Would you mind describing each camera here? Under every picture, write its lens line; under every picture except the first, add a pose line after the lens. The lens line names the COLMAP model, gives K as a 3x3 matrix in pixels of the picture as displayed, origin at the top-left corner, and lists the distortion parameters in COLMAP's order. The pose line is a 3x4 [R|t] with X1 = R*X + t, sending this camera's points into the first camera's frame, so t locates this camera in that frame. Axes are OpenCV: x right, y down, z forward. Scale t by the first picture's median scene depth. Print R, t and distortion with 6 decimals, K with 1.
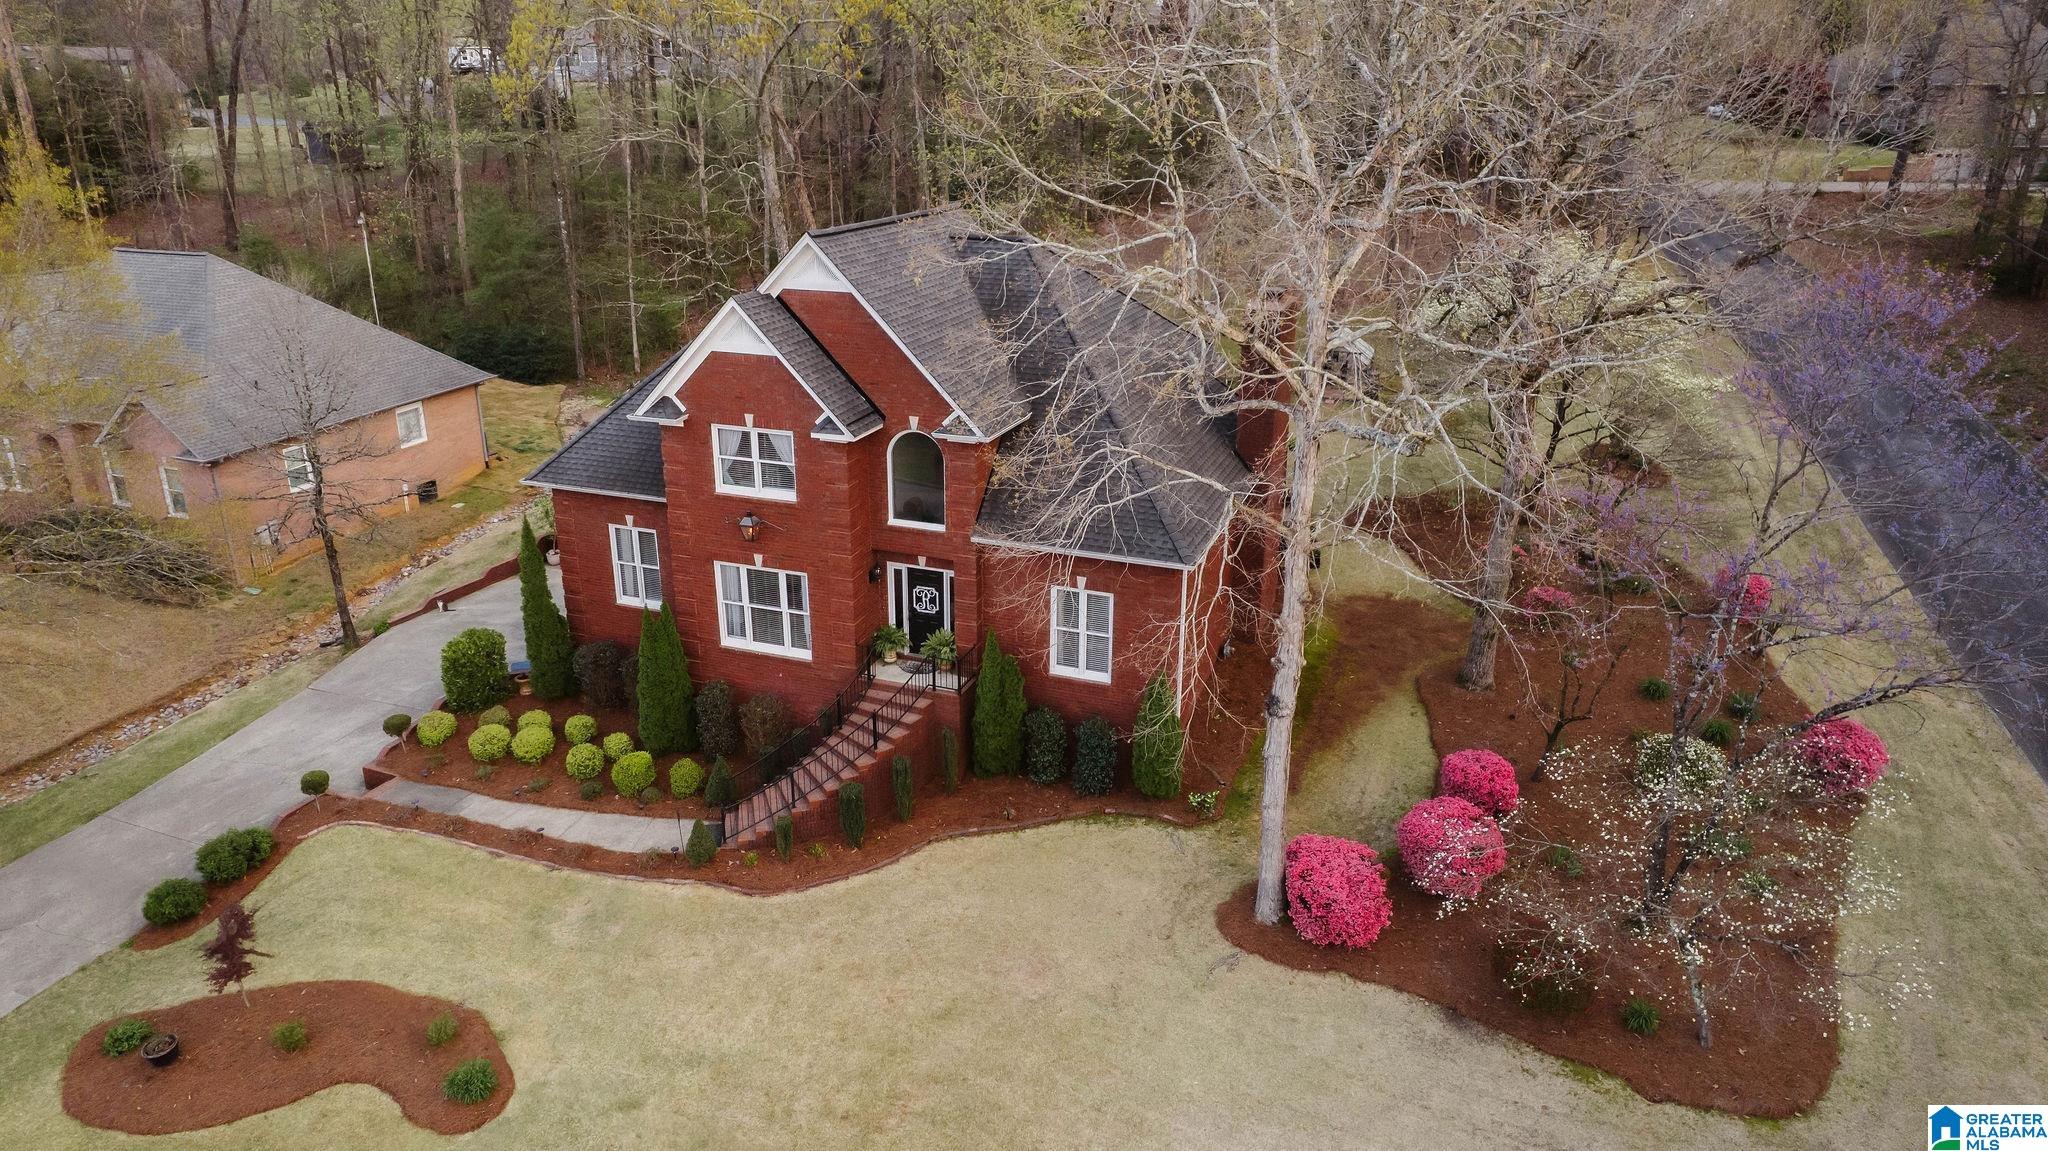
lens RADIAL K [[1336.7, 0, 1057.6], [0, 1336.7, 577.3], [0, 0, 1]] dist [-0.094796, 0.089143]
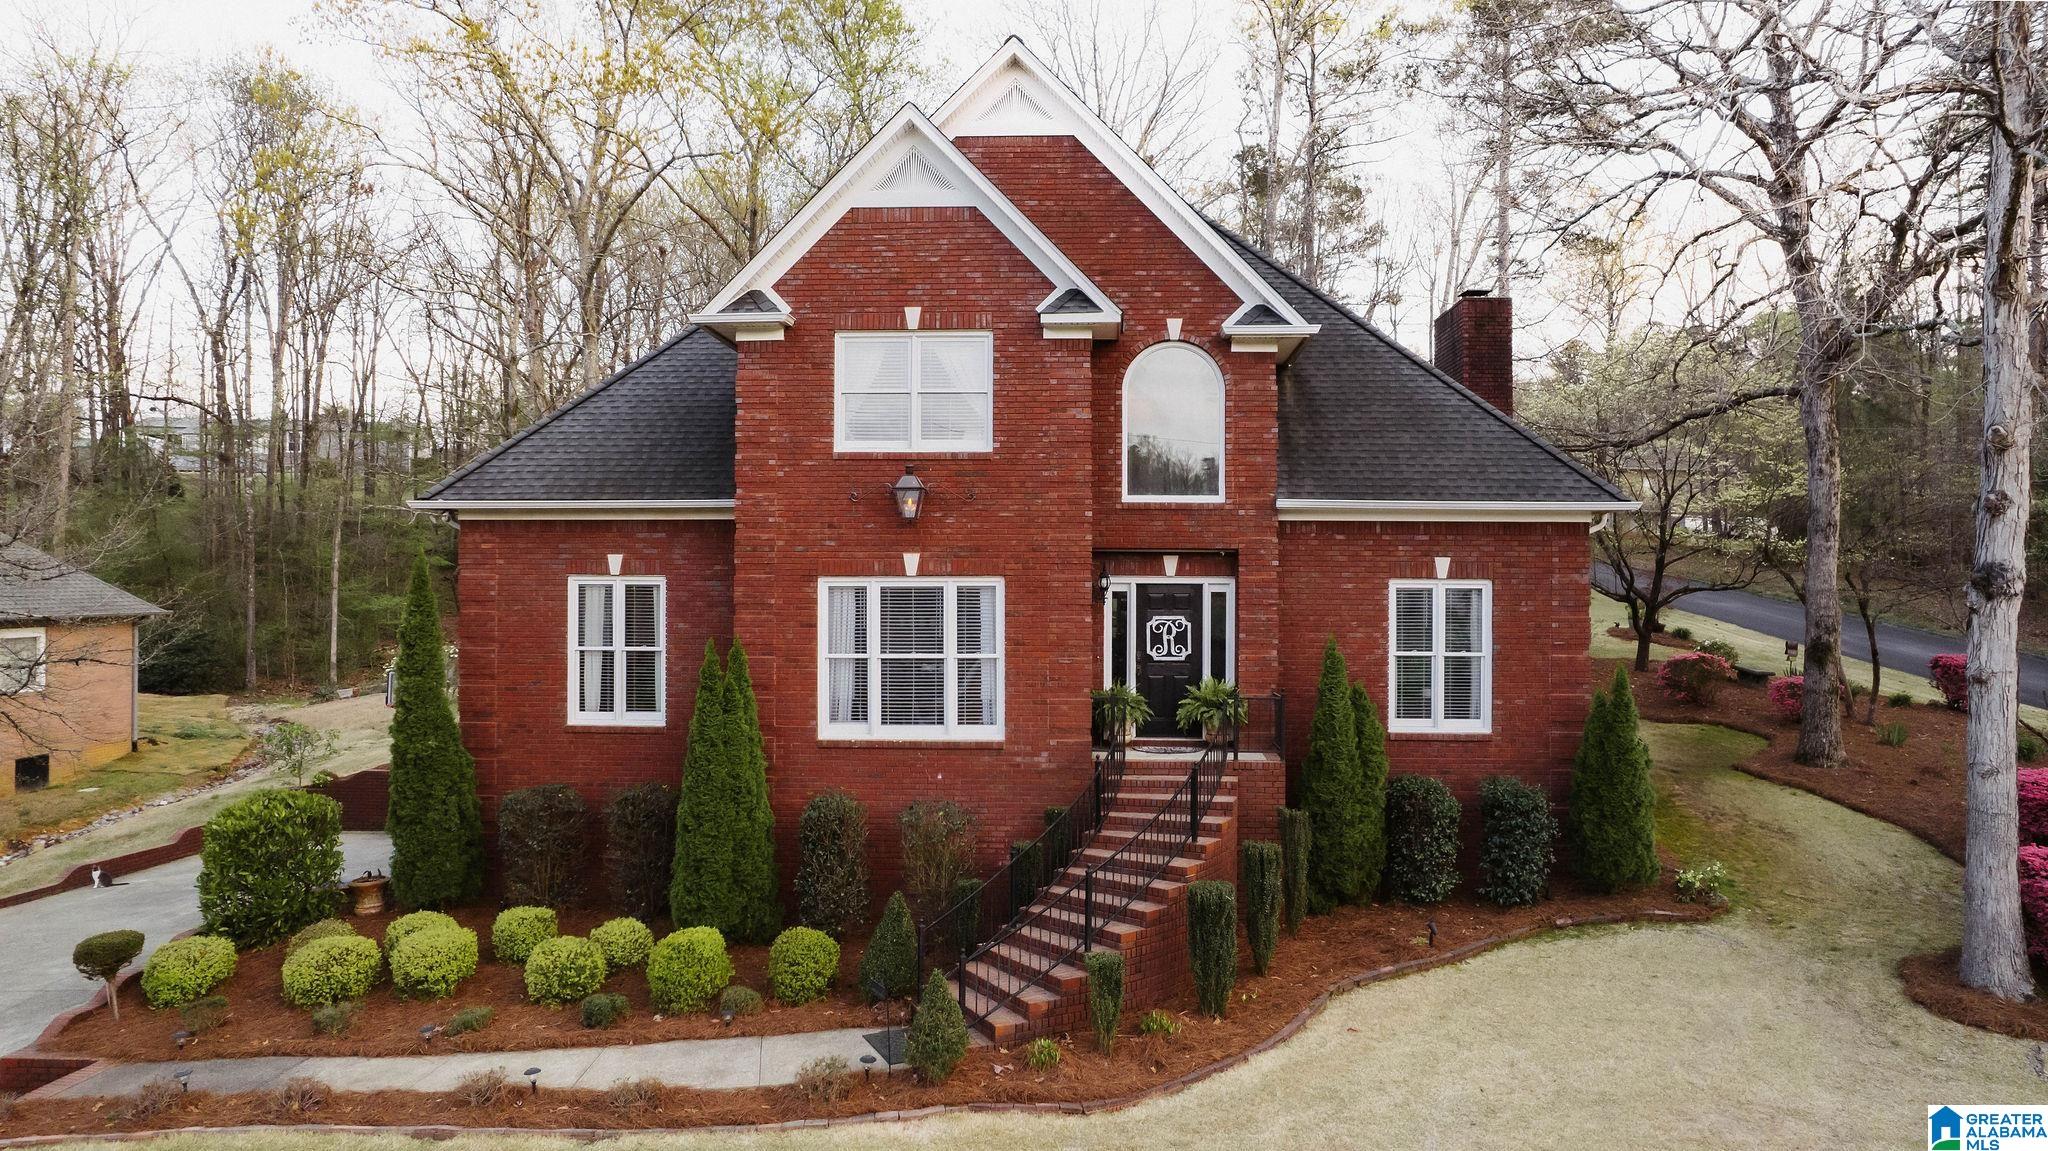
lens RADIAL K [[1336.7, 0, 1057.6], [0, 1336.7, 577.3], [0, 0, 1]] dist [-0.094796, 0.089143]
pose [[0.952539, -0.008284, 0.304304, -0.340676], [0.118208, 0.931253, -0.344666, 0.200331], [-0.280529, 0.364278, 0.888034, 0.468575]]
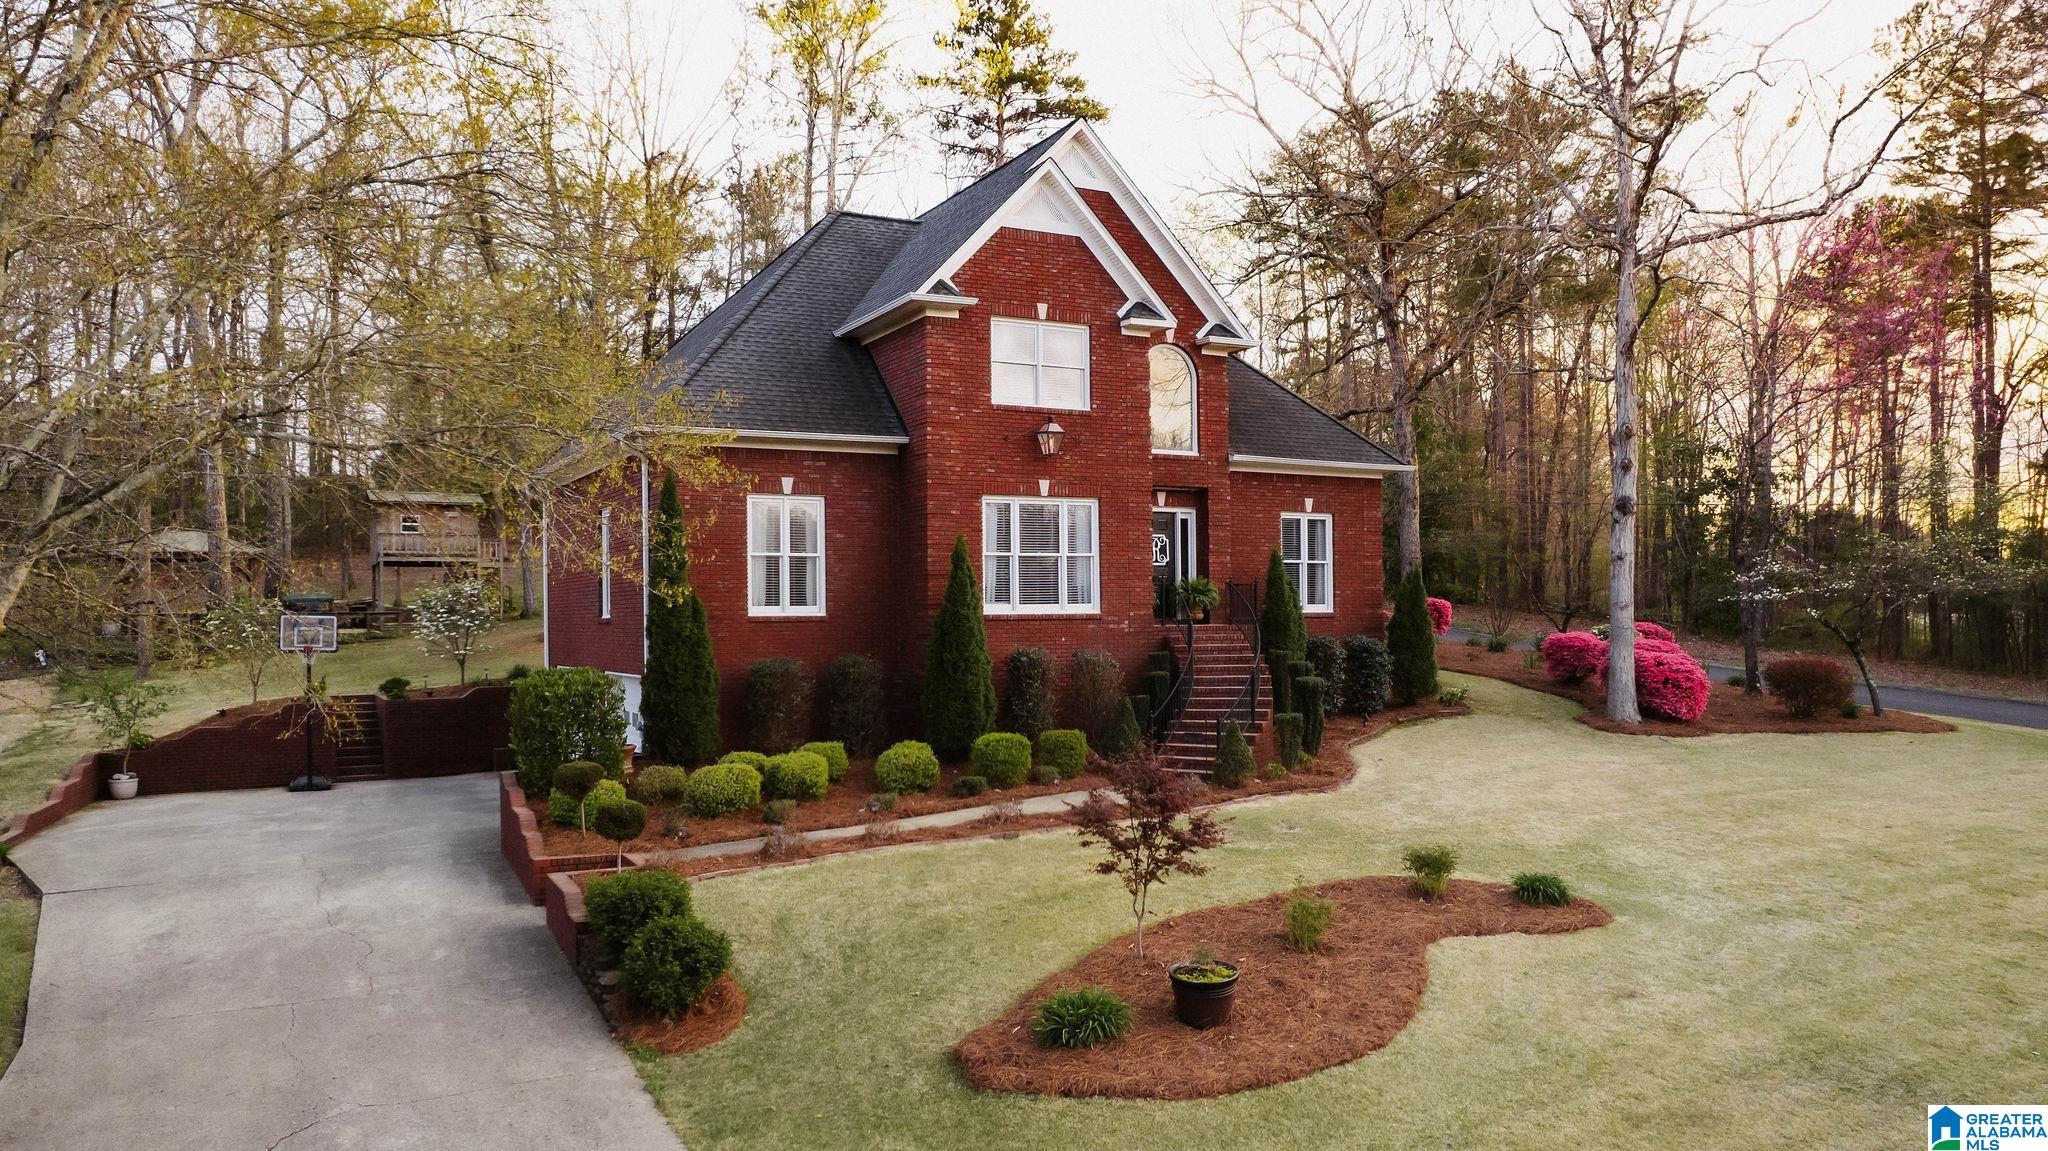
lens RADIAL K [[1381.7, 0, 1024.6], [0, 1381.7, 630.5], [0, 0, 1]] dist [-0.097150, 0.099477]
pose [[0.684460, -0.029763, 0.728443, -0.845205], [0.278841, 0.933884, -0.223848, 0.252868], [-0.673619, 0.356335, 0.647506, 0.495365]]
